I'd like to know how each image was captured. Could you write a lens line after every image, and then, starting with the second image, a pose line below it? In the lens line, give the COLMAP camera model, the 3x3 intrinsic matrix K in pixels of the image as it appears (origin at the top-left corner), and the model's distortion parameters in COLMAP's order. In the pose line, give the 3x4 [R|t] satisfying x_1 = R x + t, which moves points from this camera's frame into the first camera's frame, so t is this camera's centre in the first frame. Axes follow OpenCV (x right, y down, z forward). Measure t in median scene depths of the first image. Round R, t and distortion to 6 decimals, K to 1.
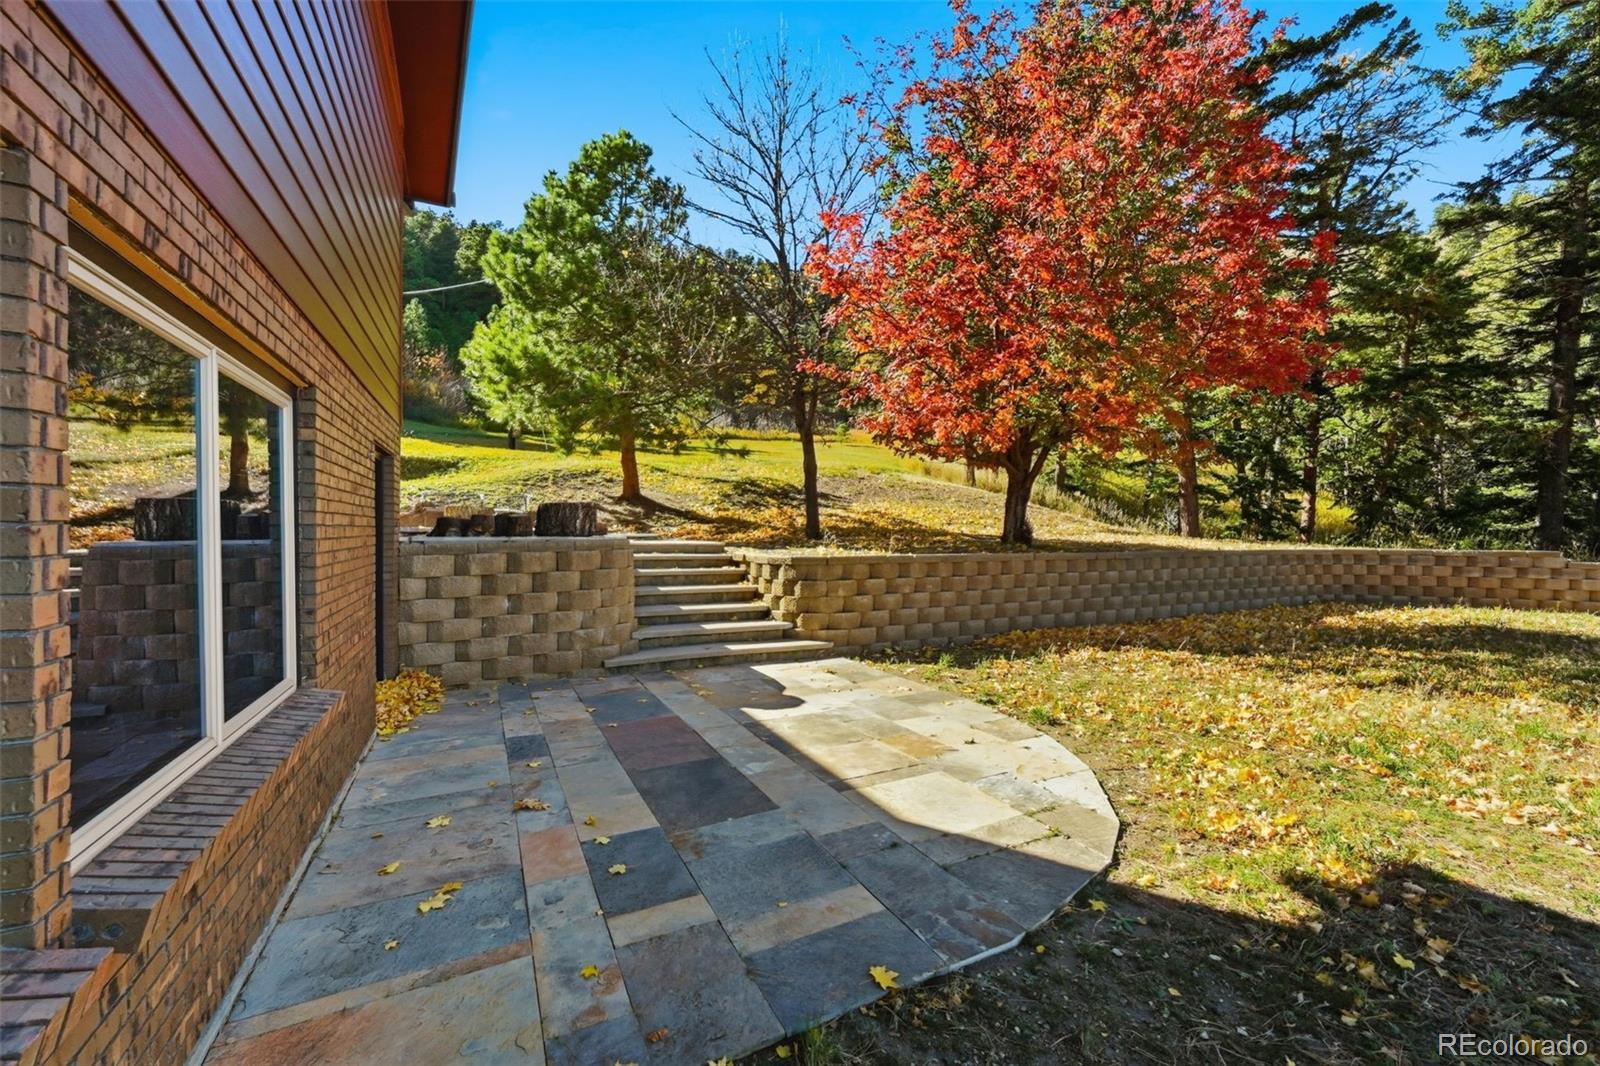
lens RADIAL K [[626.5, 0, 799.1], [0, 626.5, 539.3], [0, 0, 1]] dist [-0.003074, -0.000660]
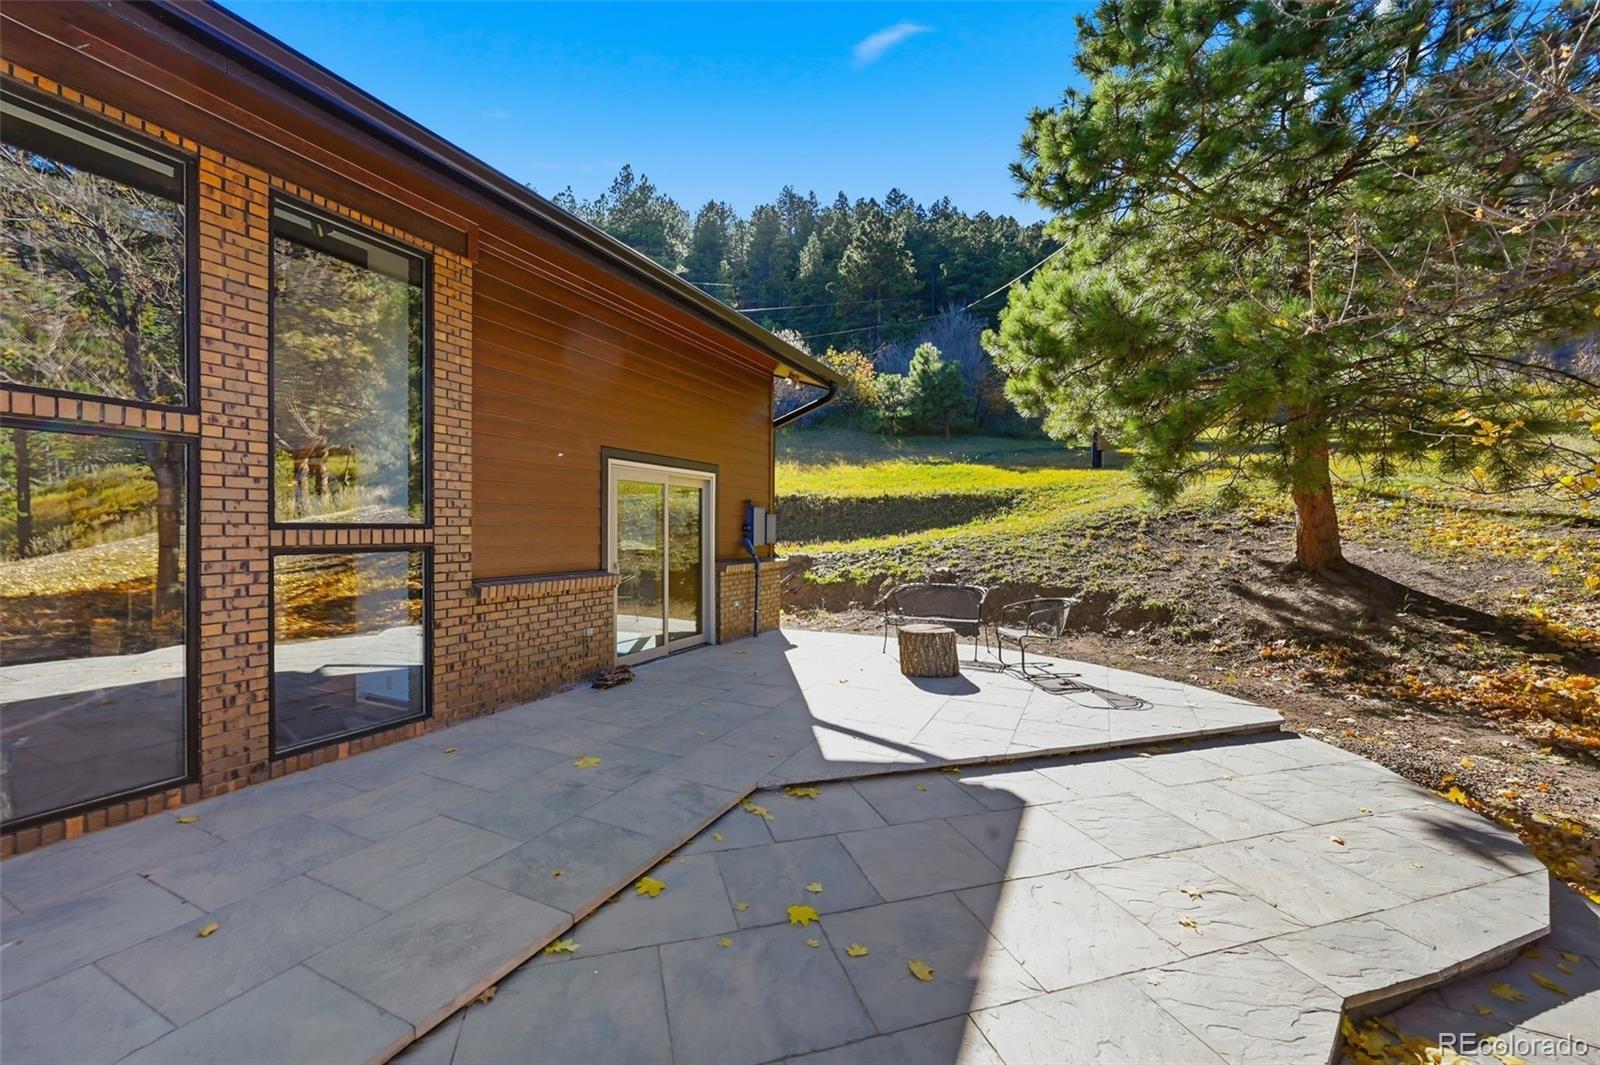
lens RADIAL K [[626.5, 0, 797.0], [0, 626.5, 532.8], [0, 0, 1]] dist [-0.003074, -0.000660]
pose [[0.608142, 0.003496, -0.793821, -0.168030], [-0.012533, 0.999908, -0.005198, -0.106698], [0.793730, 0.013110, 0.608129, 0.505822]]
